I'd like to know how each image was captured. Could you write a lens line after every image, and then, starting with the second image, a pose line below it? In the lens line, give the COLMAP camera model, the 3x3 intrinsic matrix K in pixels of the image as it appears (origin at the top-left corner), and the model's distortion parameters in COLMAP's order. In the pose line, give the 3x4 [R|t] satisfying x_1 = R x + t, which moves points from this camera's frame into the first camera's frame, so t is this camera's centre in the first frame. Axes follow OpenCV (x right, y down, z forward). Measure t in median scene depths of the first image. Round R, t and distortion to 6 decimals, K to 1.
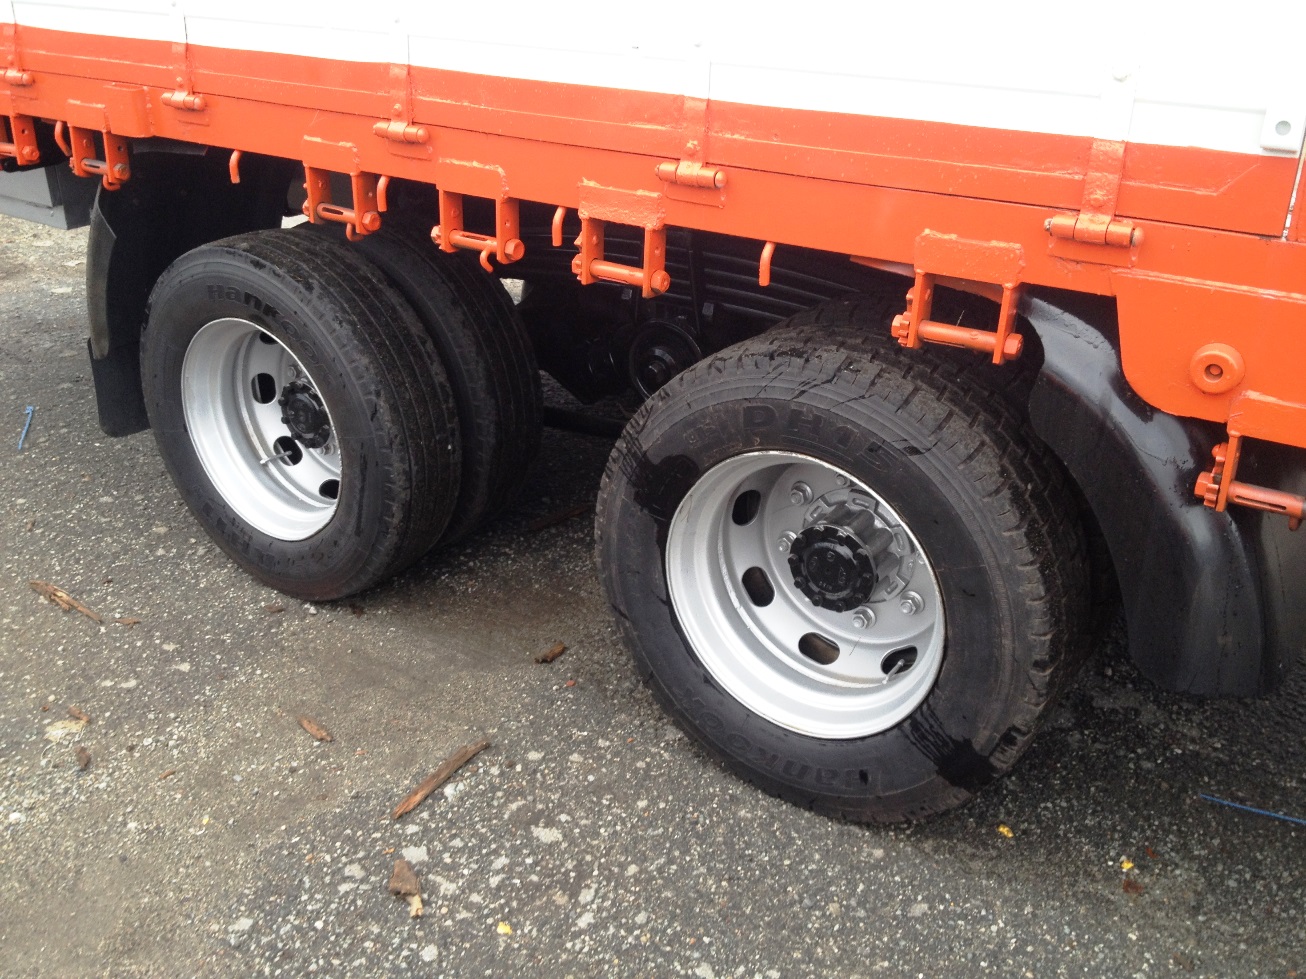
lens RADIAL K [[1233.5, 0, 656.3], [0, 1233.5, 480.7], [0, 0, 1]] dist [0.140295, -0.316322]
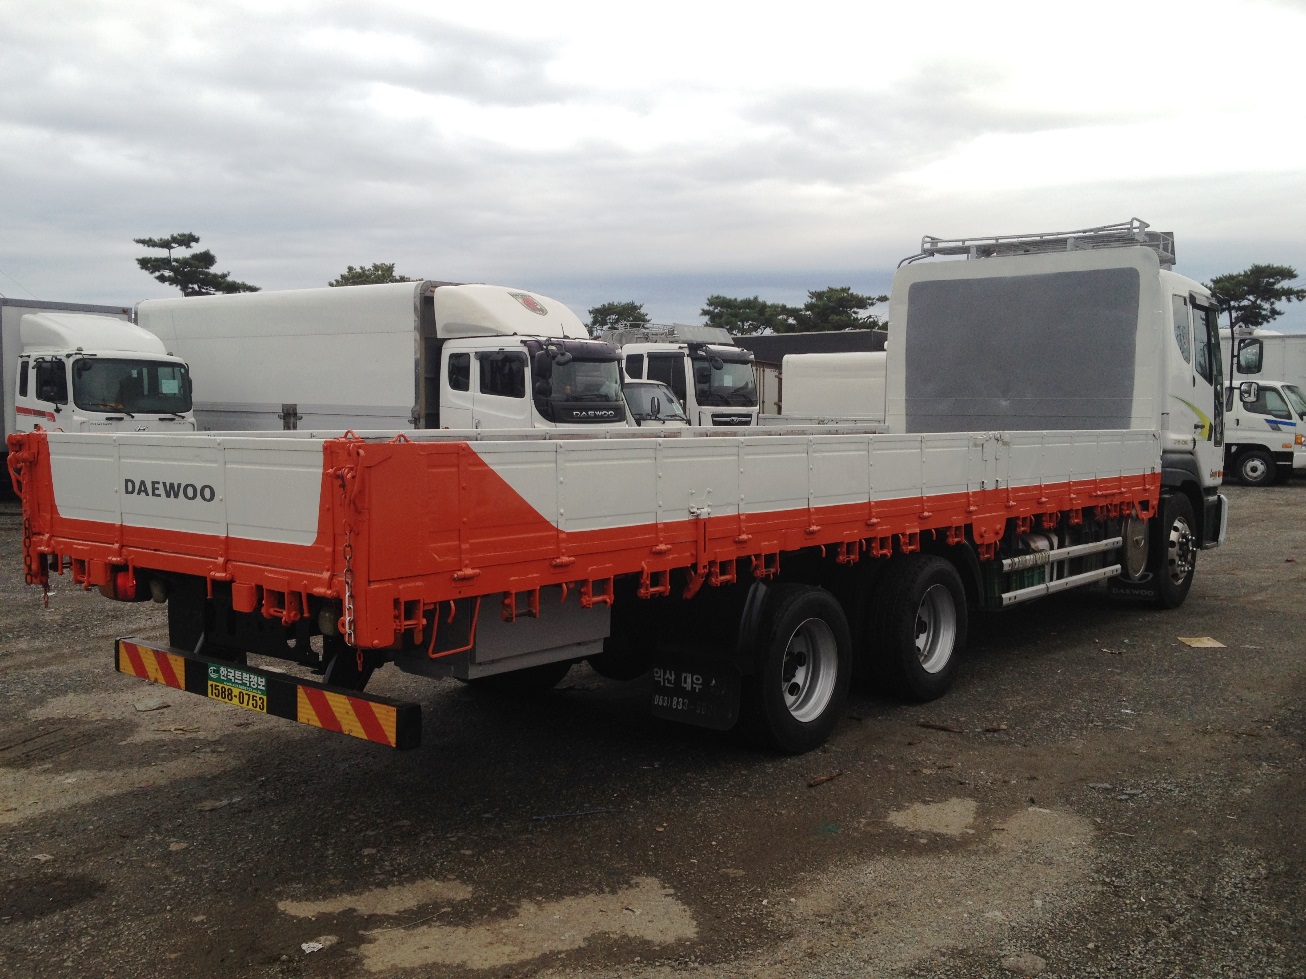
lens RADIAL K [[1233.5, 0, 656.3], [0, 1233.5, 480.7], [0, 0, 1]] dist [0.140295, -0.316322]
pose [[0.078476, -0.061222, 0.995034, -1.704838], [0.406144, 0.913489, 0.024173, -0.347265], [-0.910433, 0.402230, 0.096552, 0.600974]]
